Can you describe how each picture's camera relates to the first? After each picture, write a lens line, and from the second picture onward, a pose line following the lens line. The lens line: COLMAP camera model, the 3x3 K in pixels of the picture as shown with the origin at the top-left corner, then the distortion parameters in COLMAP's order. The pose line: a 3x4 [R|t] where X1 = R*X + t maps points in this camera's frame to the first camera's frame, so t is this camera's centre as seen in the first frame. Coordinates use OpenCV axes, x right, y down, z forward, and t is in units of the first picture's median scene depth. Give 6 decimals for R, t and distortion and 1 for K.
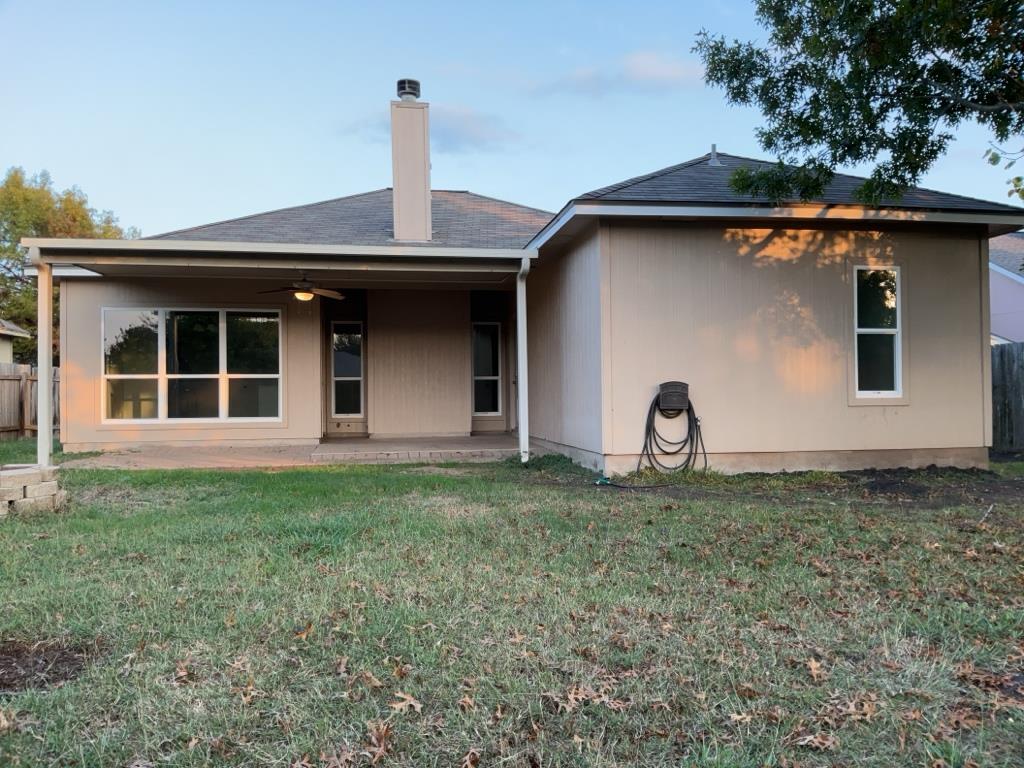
lens RADIAL K [[815.1, 0, 516.3], [0, 815.1, 380.5], [0, 0, 1]] dist [0.134104, -0.232972]
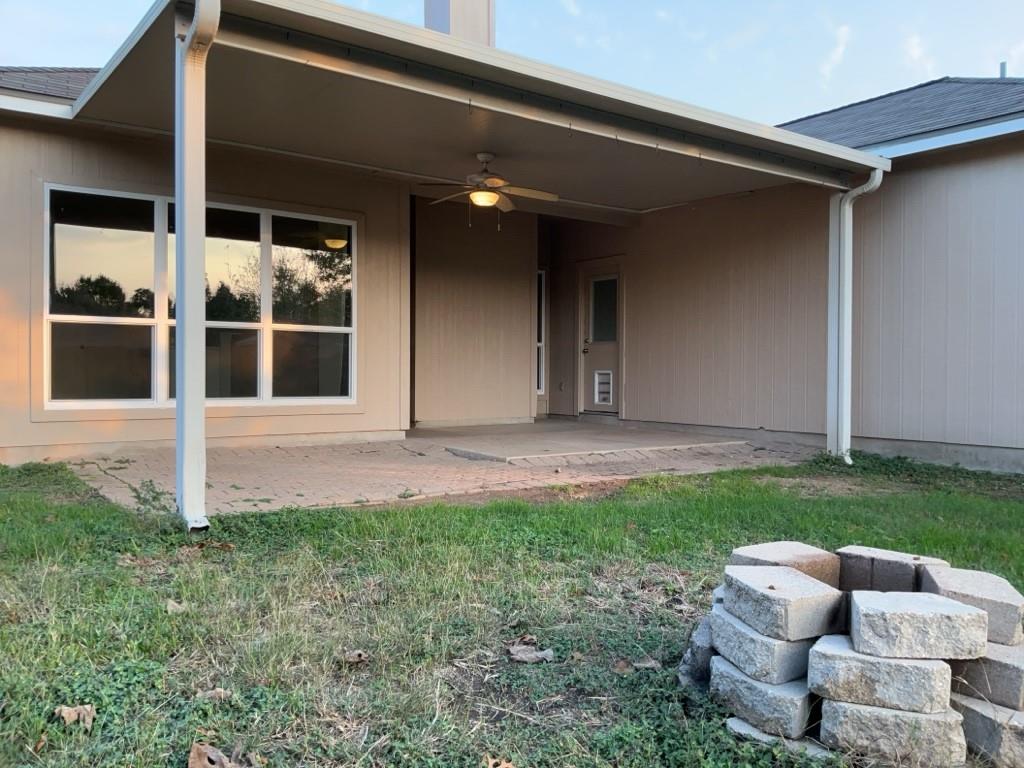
lens RADIAL K [[815.1, 0, 516.3], [0, 815.1, 380.5], [0, 0, 1]] dist [0.134104, -0.232972]
pose [[0.891143, 0.008700, 0.453639, -0.460366], [-0.021445, 0.999506, 0.022959, 0.015727], [-0.453215, -0.030188, 0.890890, 0.401279]]
